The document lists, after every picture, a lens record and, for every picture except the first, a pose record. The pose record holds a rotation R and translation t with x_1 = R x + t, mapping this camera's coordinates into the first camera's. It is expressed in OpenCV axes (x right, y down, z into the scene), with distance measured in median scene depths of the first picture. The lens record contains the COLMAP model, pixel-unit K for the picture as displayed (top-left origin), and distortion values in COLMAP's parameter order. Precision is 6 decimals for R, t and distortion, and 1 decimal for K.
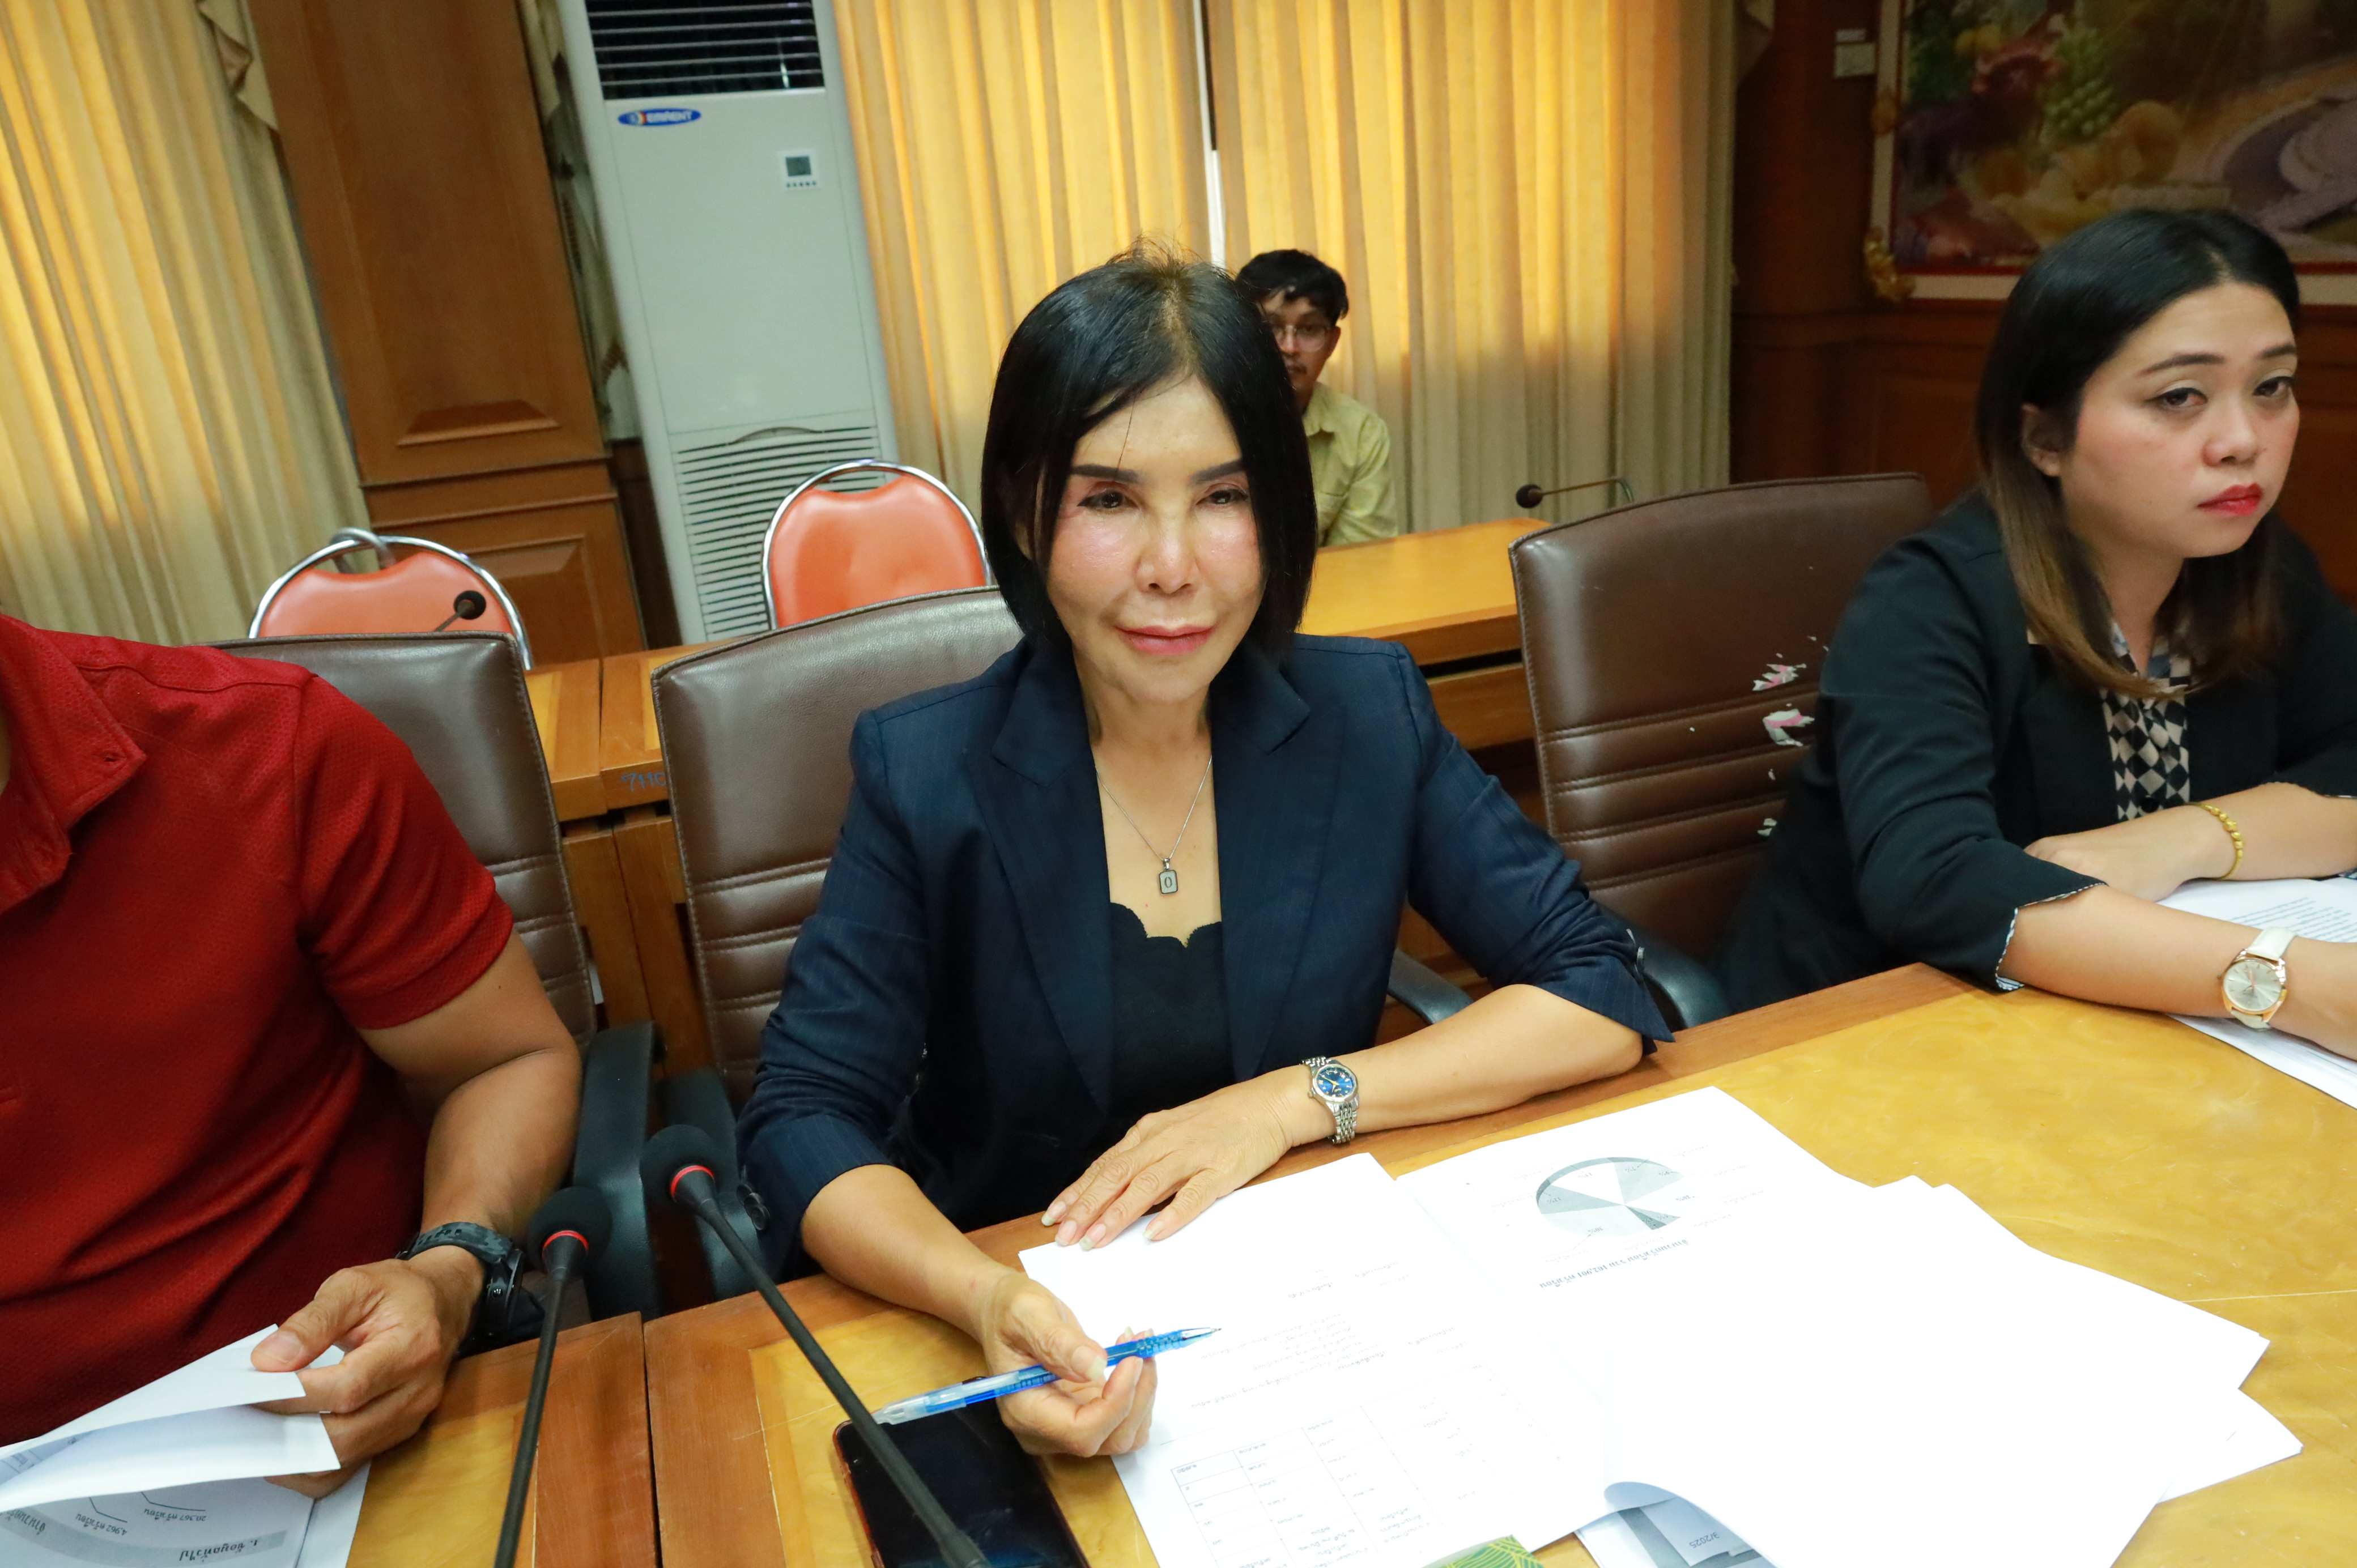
lens RADIAL K [[1585.2, 0, 1192.1], [0, 1585.2, 775.6], [0, 0, 1]] dist [-0.005914, 0.001208]
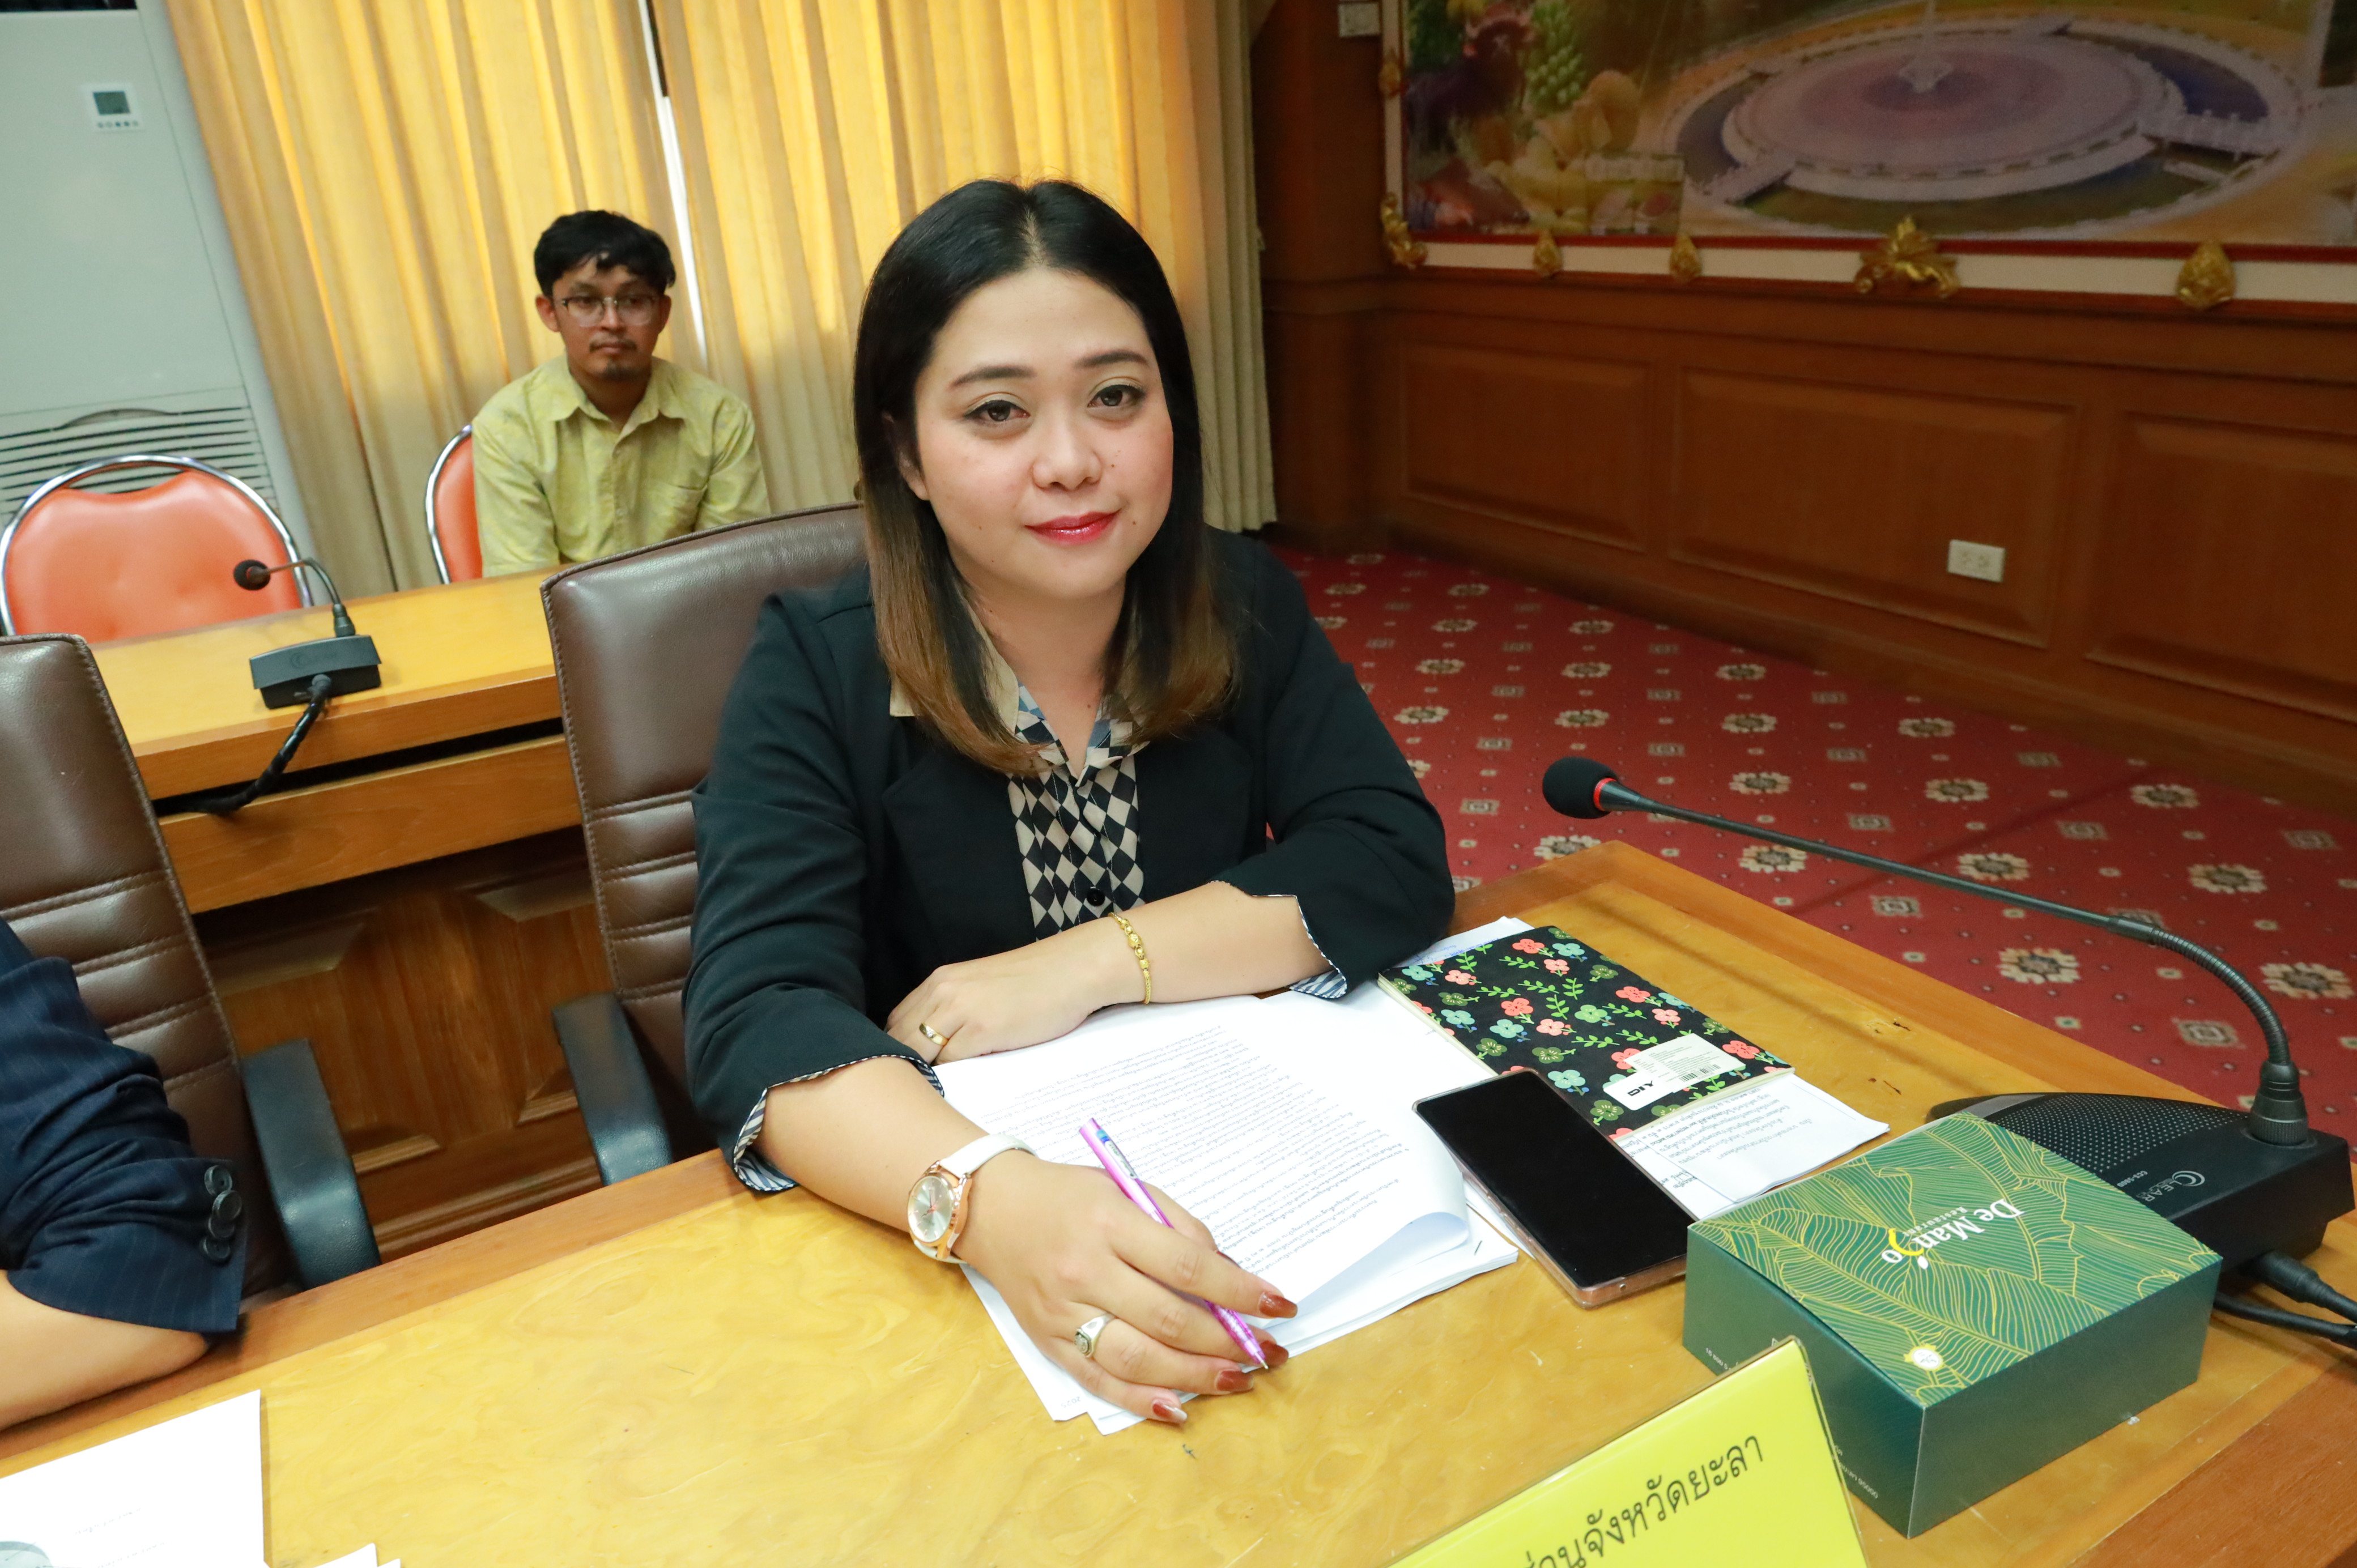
lens RADIAL K [[1585.2, 0, 1194.4], [0, 1585.2, 791.3], [0, 0, 1]] dist [-0.005914, 0.001208]
pose [[0.983882, -0.048176, 0.172207, 0.162182], [0.042377, 0.998409, 0.037196, -0.021232], [-0.173725, -0.029299, 0.984358, 0.050515]]
